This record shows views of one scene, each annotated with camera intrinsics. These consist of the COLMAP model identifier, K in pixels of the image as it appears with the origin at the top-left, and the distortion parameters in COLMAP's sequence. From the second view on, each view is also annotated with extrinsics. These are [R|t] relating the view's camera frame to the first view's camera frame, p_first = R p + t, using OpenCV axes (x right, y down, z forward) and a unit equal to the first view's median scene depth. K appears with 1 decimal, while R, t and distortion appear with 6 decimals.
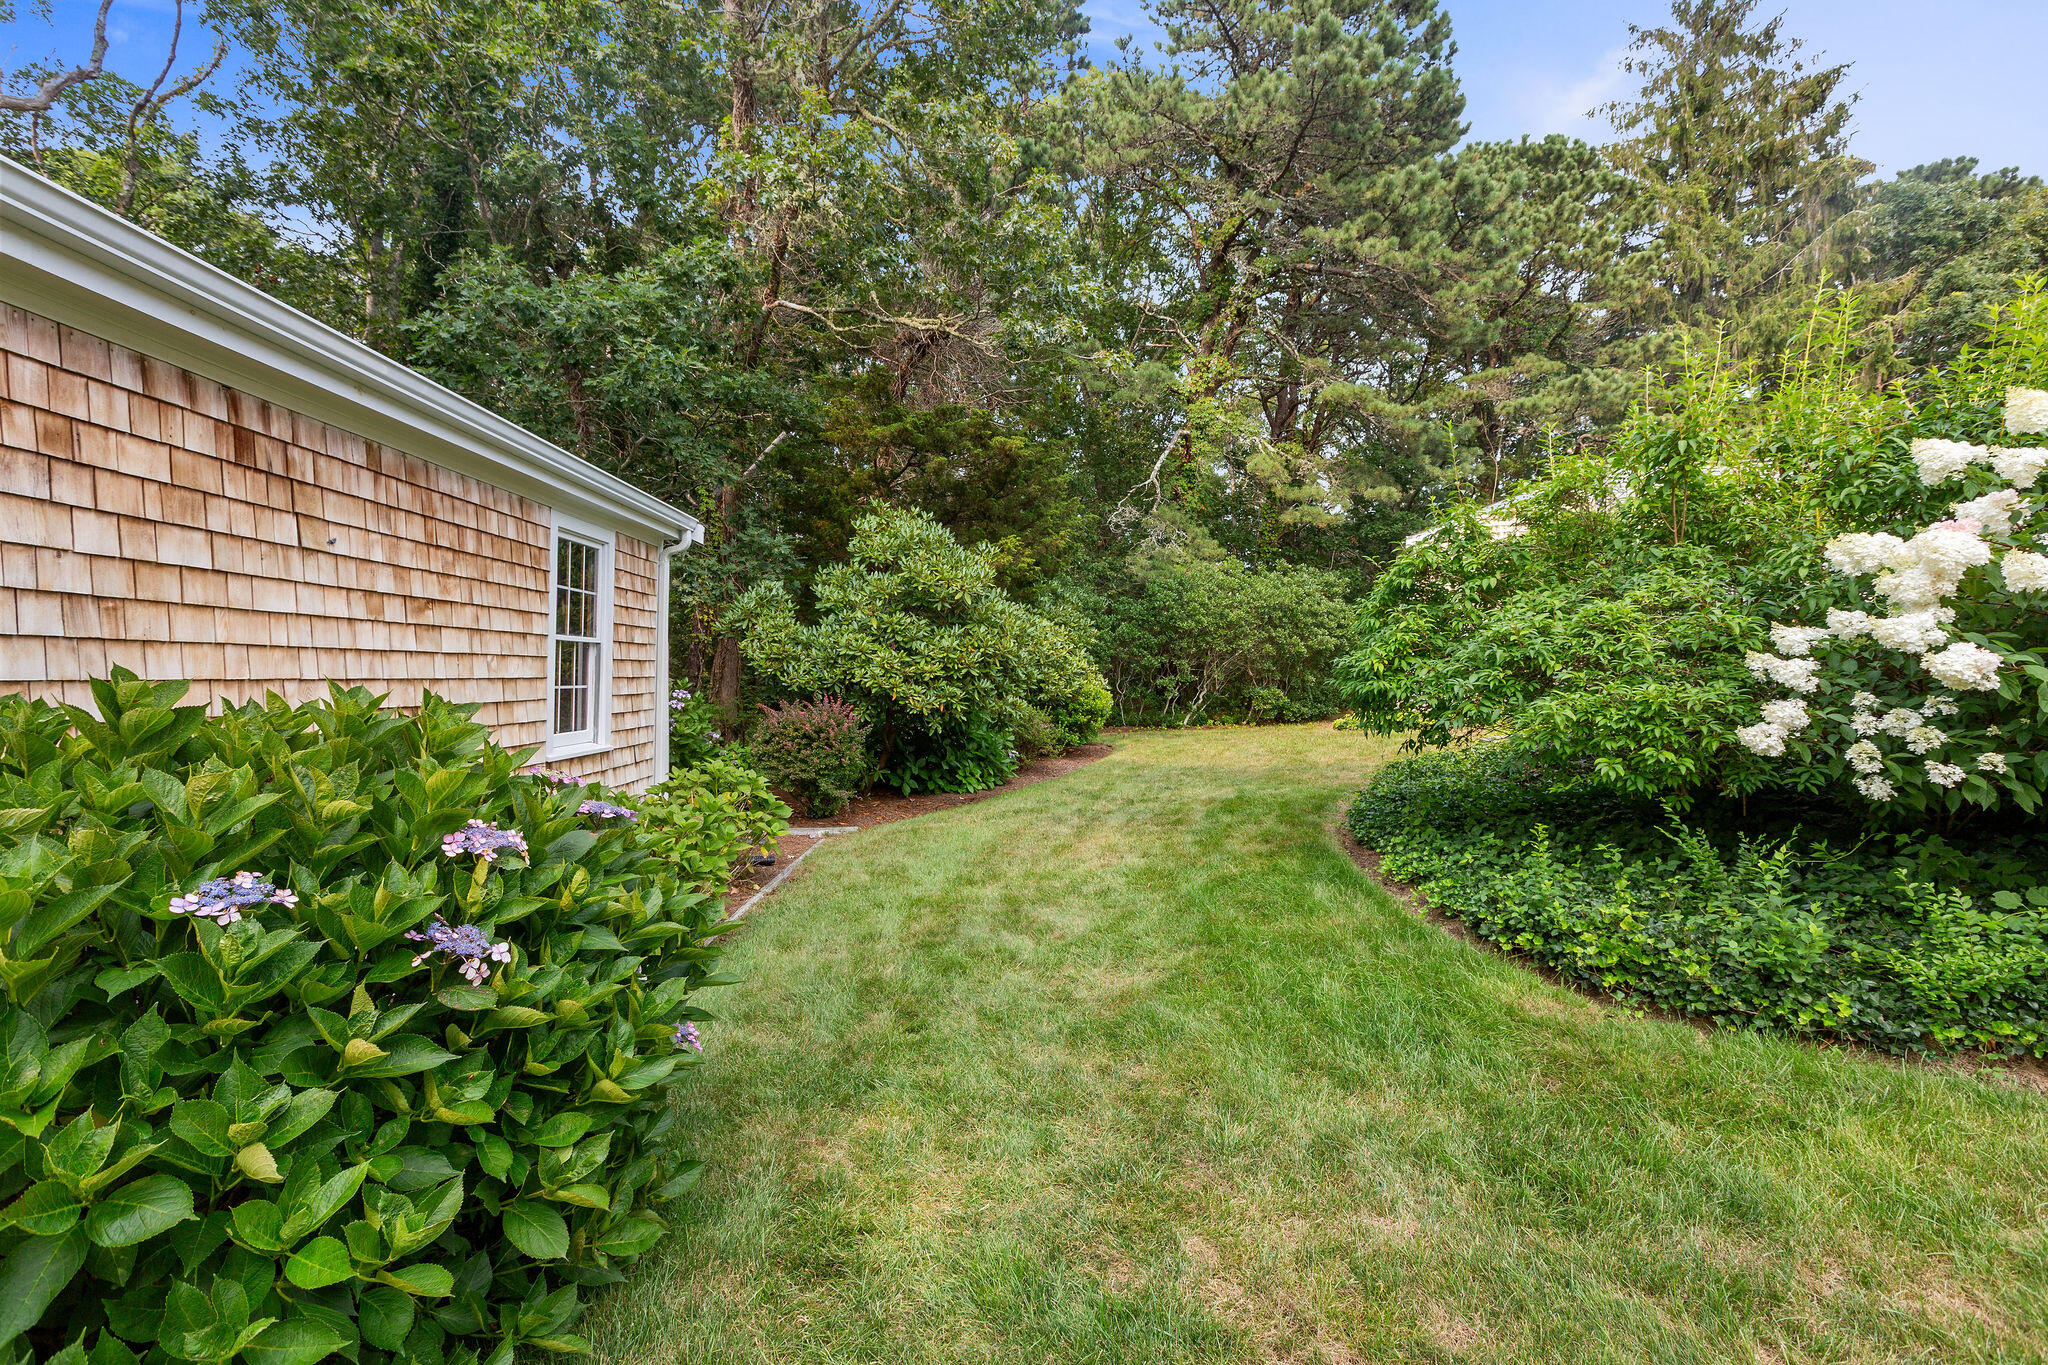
lens RADIAL K [[923.6, 0, 1007.2], [0, 923.6, 676.5], [0, 0, 1]] dist [0.004317, -0.000802]
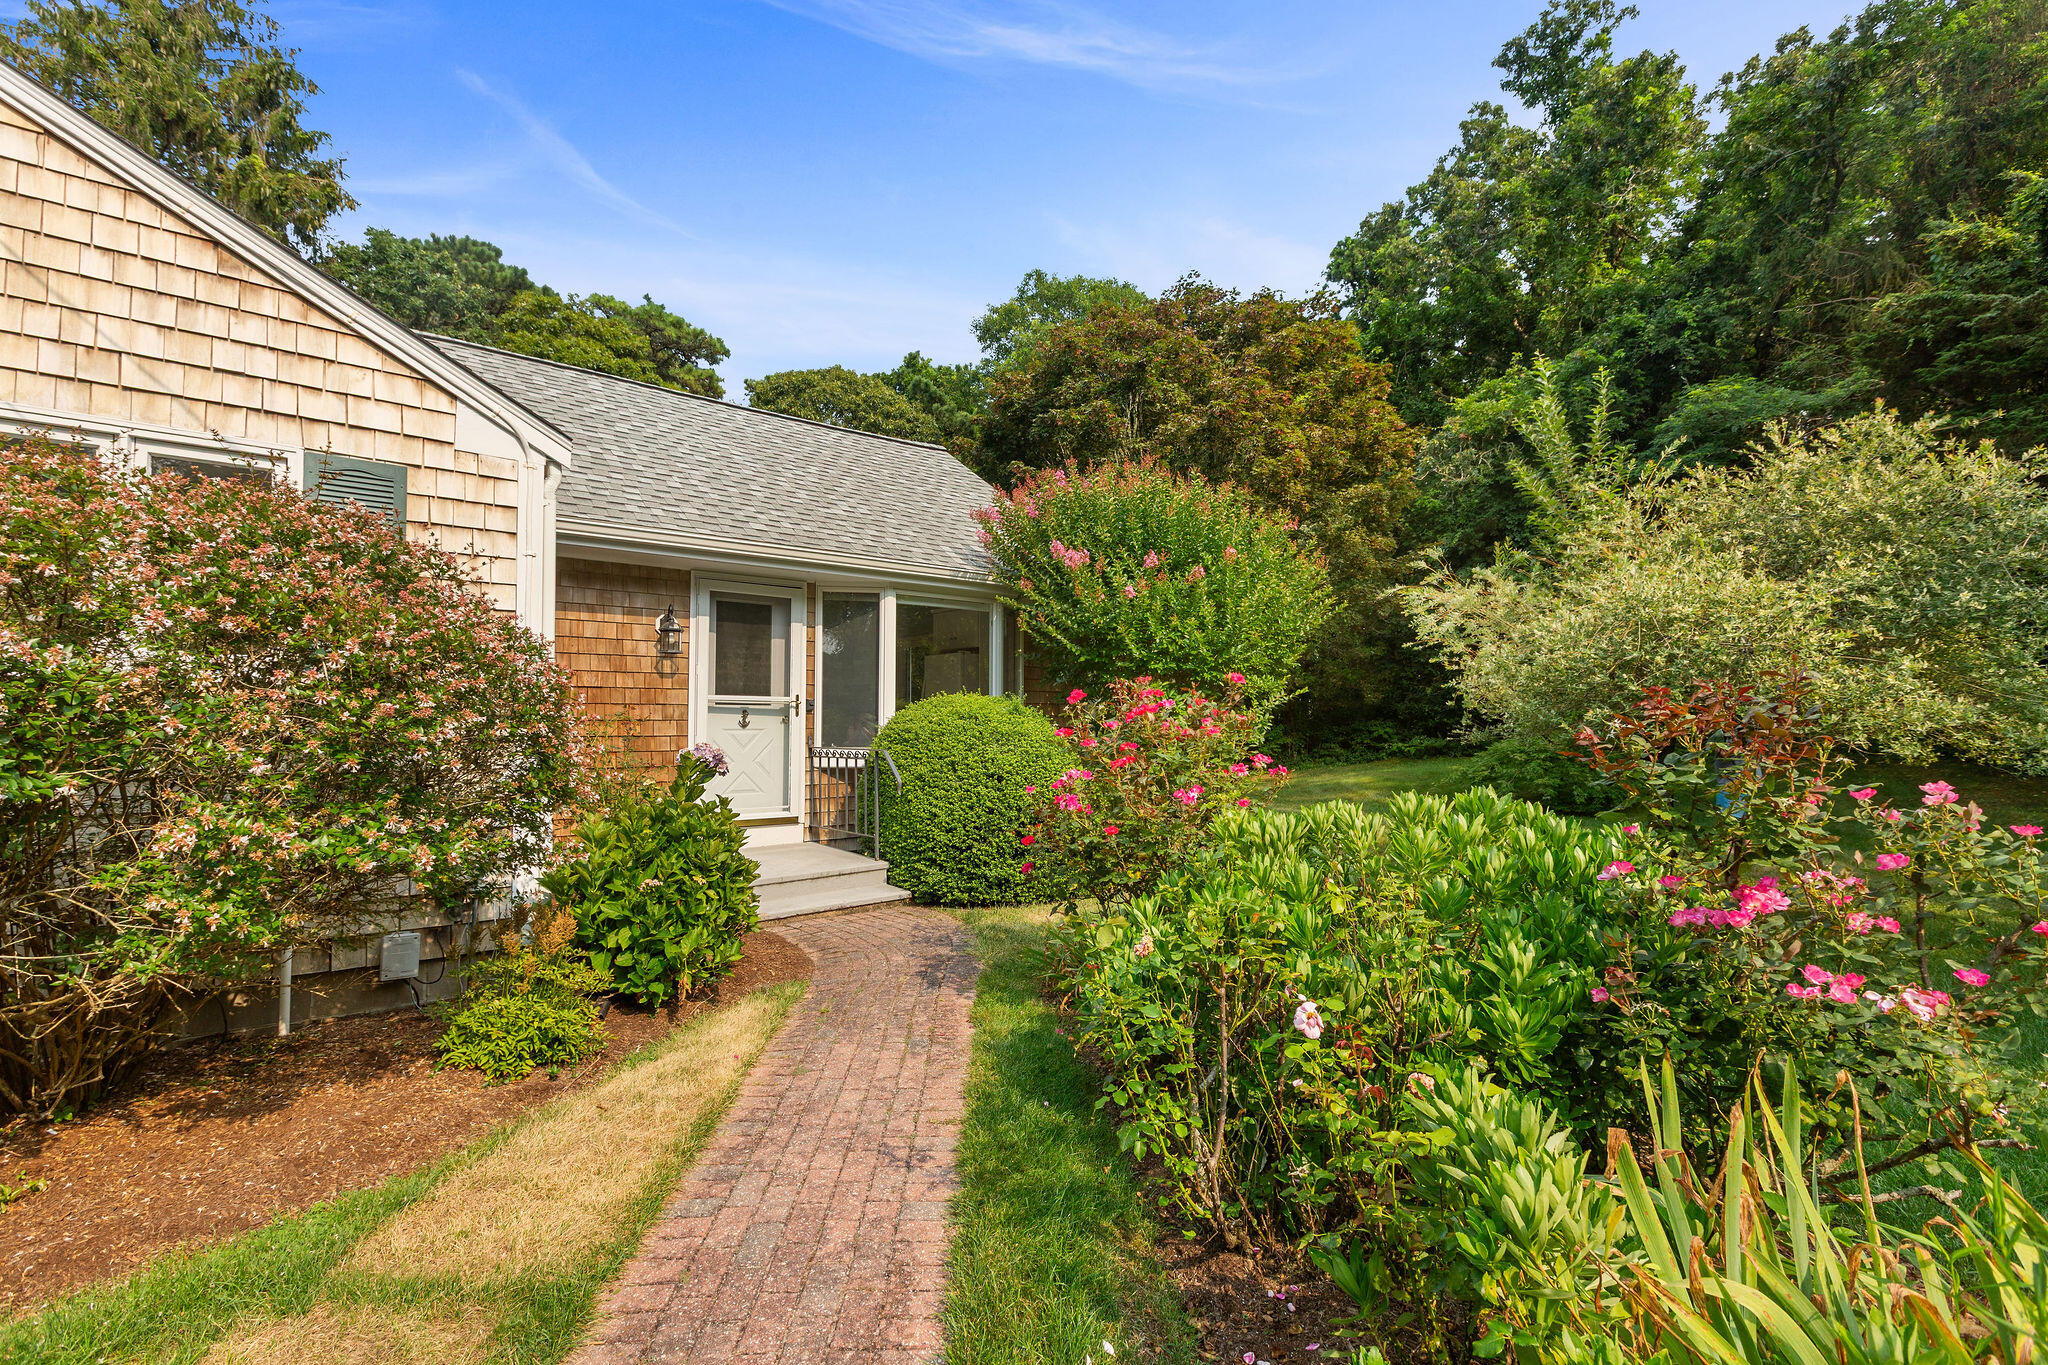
lens RADIAL K [[923.6, 0, 1018.5], [0, 923.6, 688.2], [0, 0, 1]] dist [0.004317, -0.000802]
pose [[0.533597, 0.006575, 0.845713, 1.966581], [0.010899, 0.999833, -0.014649, -0.191861], [-0.845668, 0.017034, 0.533437, -0.125692]]
